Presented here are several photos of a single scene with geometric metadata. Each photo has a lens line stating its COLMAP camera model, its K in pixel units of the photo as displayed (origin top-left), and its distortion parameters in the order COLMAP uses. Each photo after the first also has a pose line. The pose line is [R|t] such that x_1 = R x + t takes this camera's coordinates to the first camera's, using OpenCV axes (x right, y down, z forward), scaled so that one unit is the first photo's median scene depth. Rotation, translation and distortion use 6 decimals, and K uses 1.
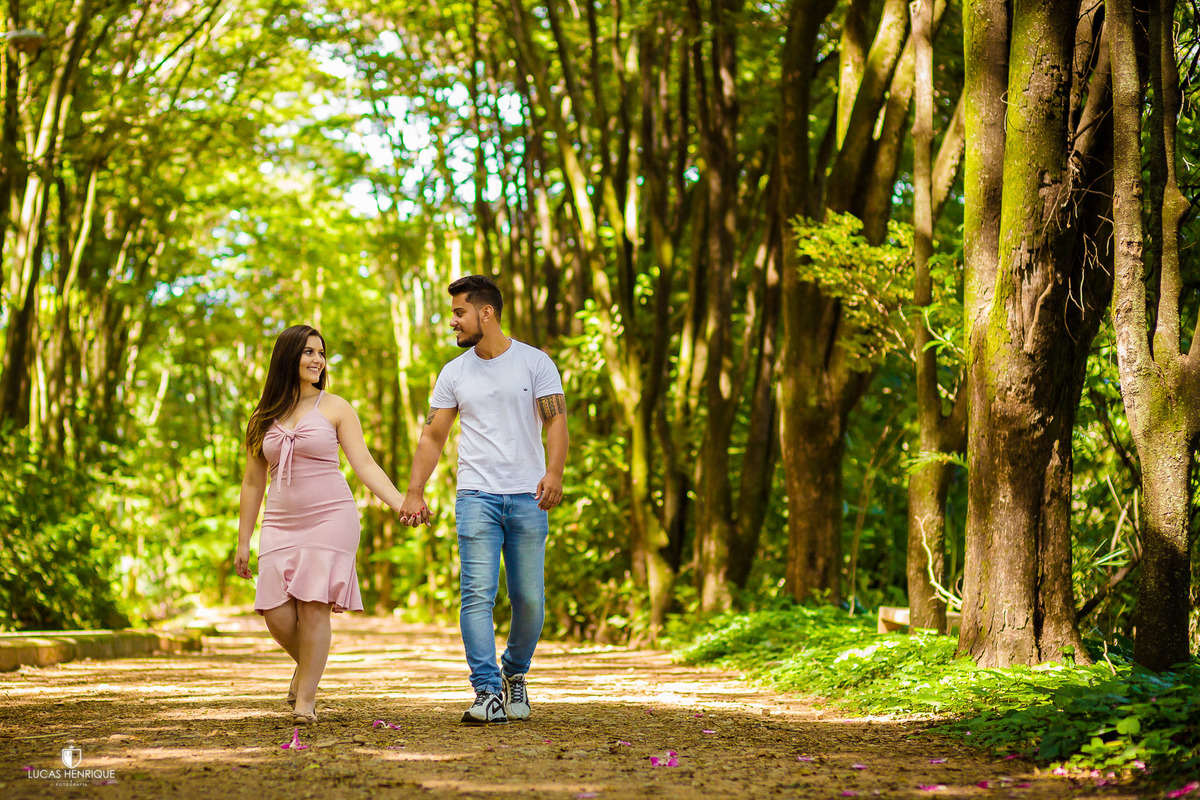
lens RADIAL K [[5810.3, 0, 600.0], [0, 5810.3, 400.0], [0, 0, 1]] dist [-0.298491, 0.711973]
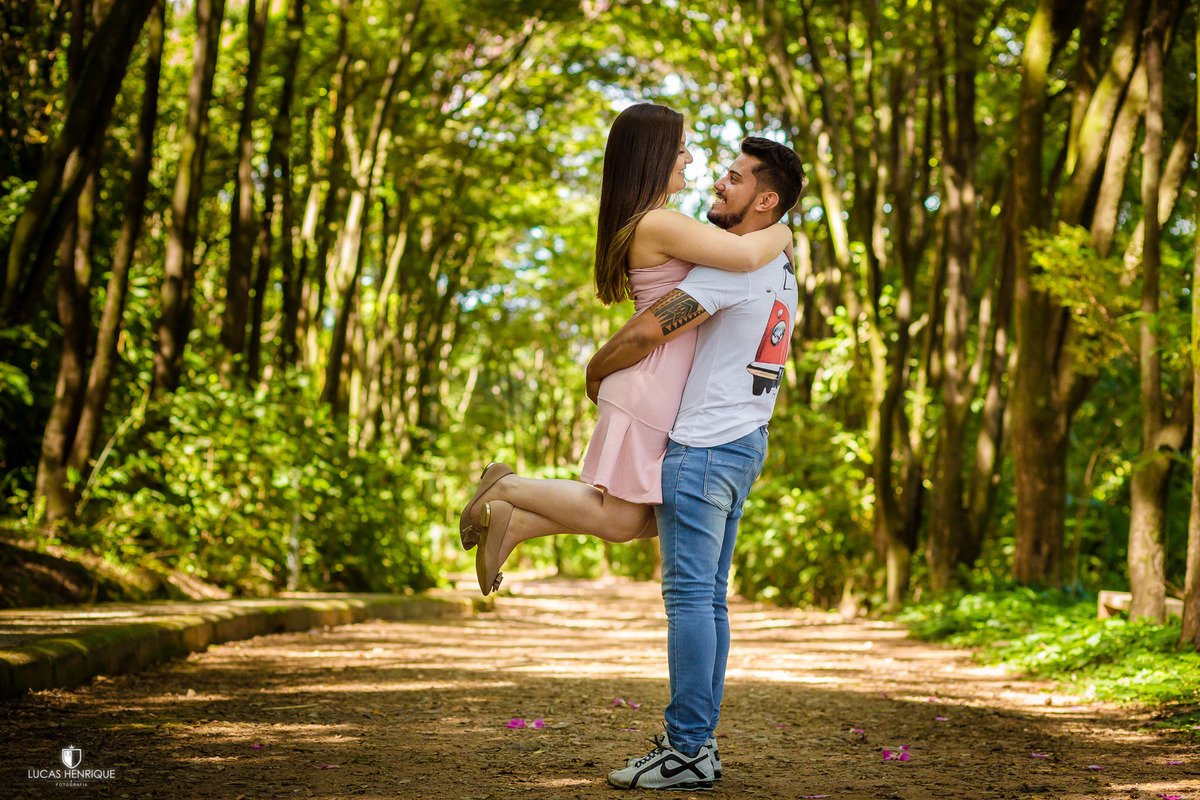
lens RADIAL K [[3448.6, 0, 600.0], [0, 3448.6, 400.0], [0, 0, 1]] dist [0.081749, -0.317803]
pose [[0.996749, 0.020039, -0.078033, 0.004236], [-0.020352, 0.999788, -0.003228, 0.003439], [0.077952, 0.004806, 0.996946, 0.318587]]
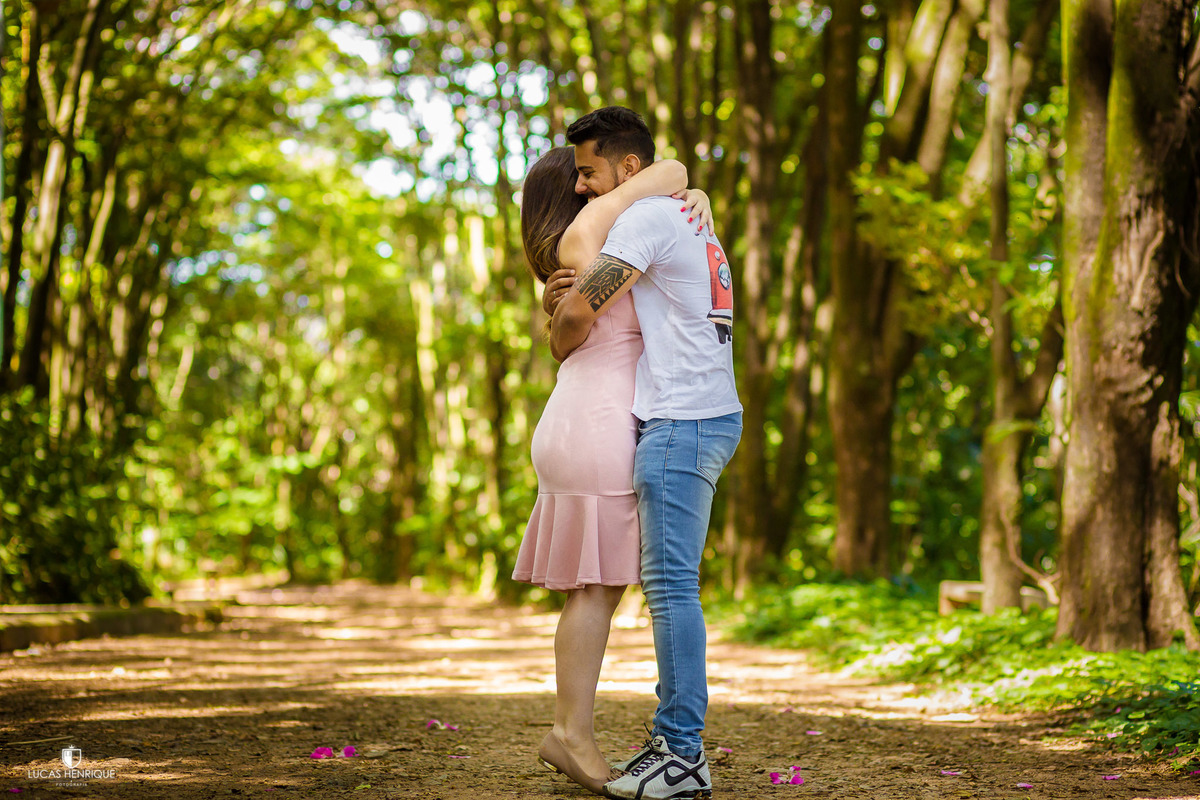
lens RADIAL K [[3448.6, 0, 600.0], [0, 3448.6, 400.0], [0, 0, 1]] dist [0.081749, -0.317803]
pose [[0.999066, 0.003874, 0.043036, -0.029221], [-0.003476, 0.999951, -0.009311, 0.010061], [-0.043070, 0.009153, 0.999030, 0.397466]]
